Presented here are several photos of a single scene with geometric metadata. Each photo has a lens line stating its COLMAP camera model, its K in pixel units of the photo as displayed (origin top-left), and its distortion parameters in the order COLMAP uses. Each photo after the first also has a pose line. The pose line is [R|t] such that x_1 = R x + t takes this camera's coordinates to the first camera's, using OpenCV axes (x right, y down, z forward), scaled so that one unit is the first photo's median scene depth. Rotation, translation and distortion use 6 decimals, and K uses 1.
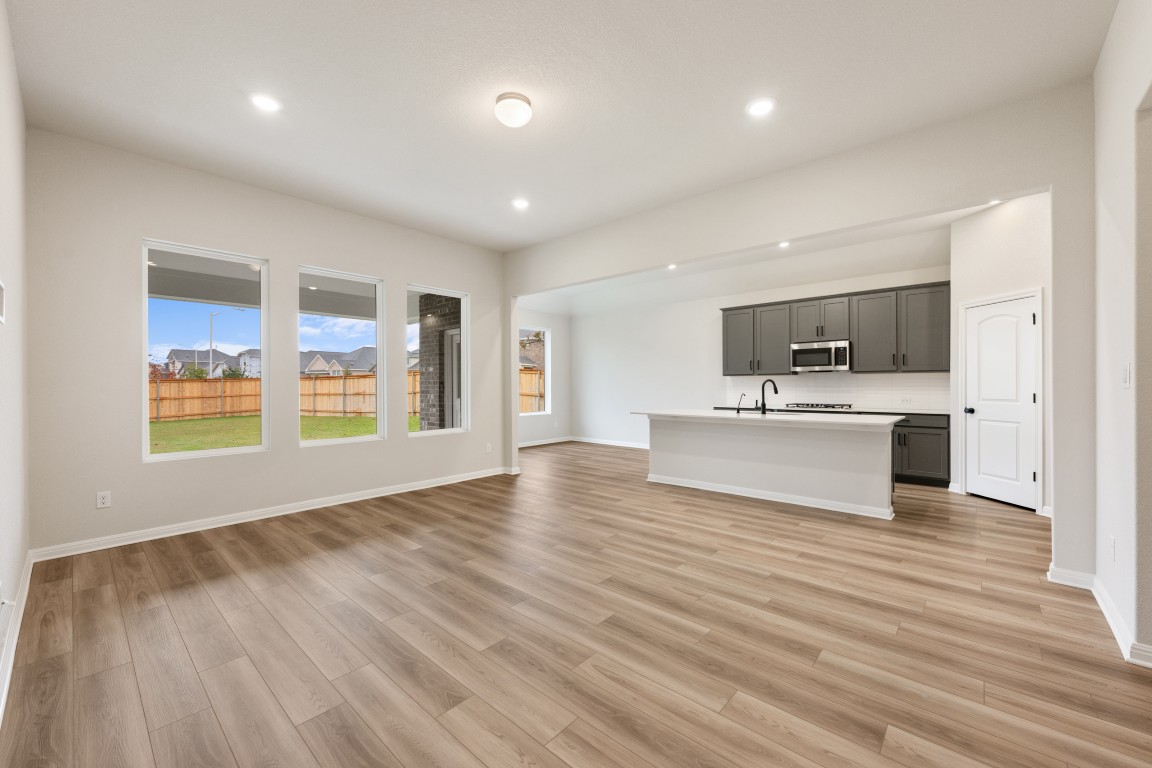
lens RADIAL K [[456.1, 0, 574.9], [0, 456.1, 386.0], [0, 0, 1]] dist [-0.001452, 0.000430]
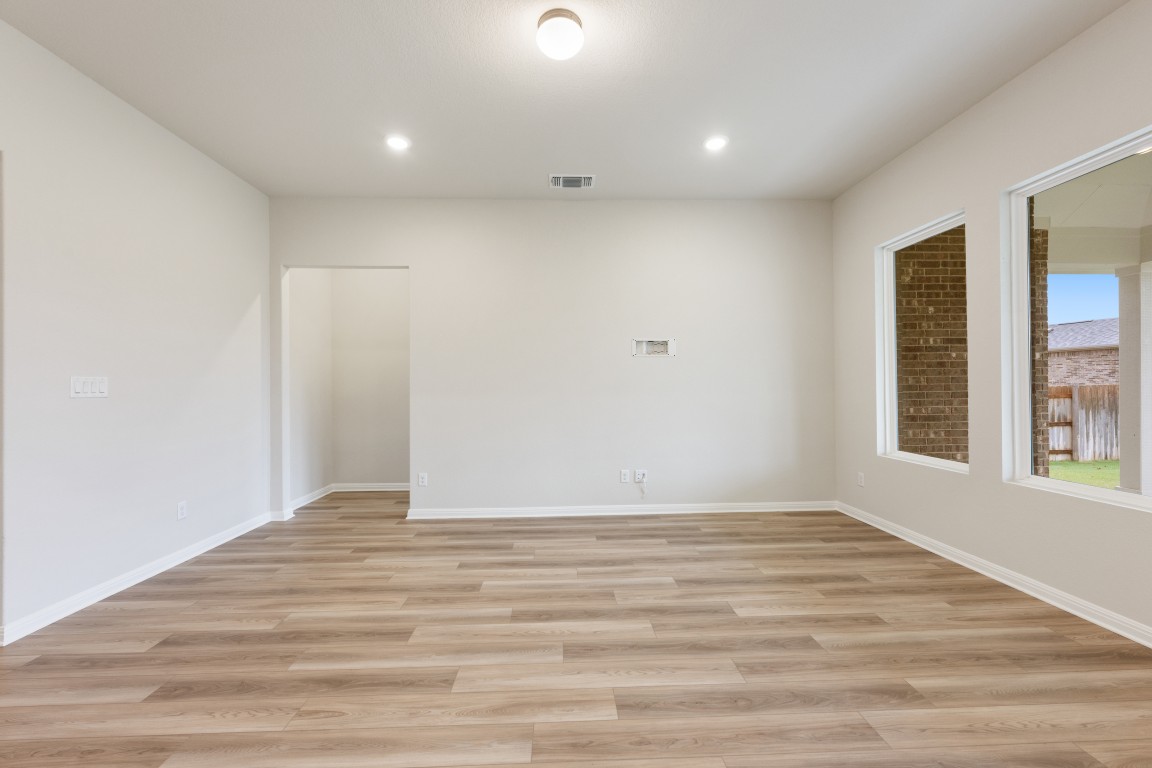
lens RADIAL K [[456.1, 0, 574.4], [0, 456.1, 383.8], [0, 0, 1]] dist [-0.001452, 0.000430]
pose [[-0.718188, 0.005214, -0.695830, 0.229314], [0.007843, 0.999969, -0.000602, -0.004405], [0.695805, -0.005890, -0.718206, 0.909230]]
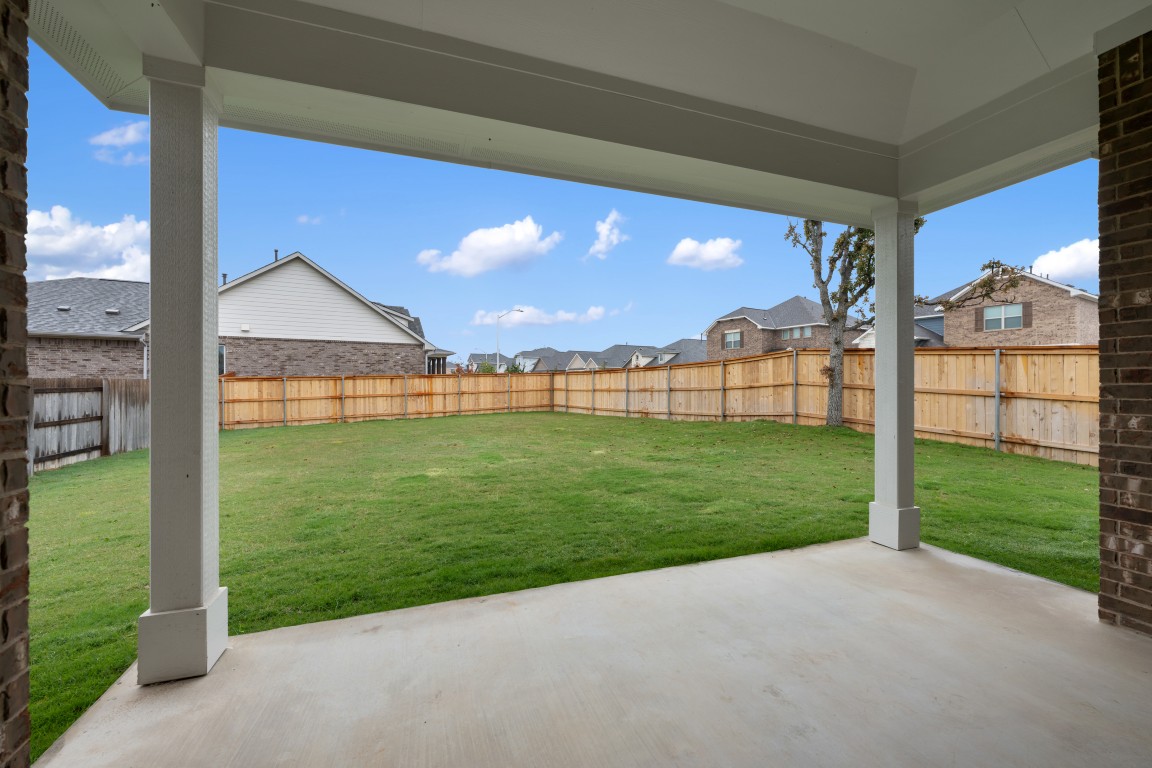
lens RADIAL K [[456.1, 0, 575.1], [0, 456.1, 386.8], [0, 0, 1]] dist [-0.001452, 0.000430]
pose [[0.877705, 0.006693, -0.479155, -0.739761], [-0.004455, 0.999973, 0.005807, 0.028176], [0.479181, -0.002962, 0.877711, 0.852230]]
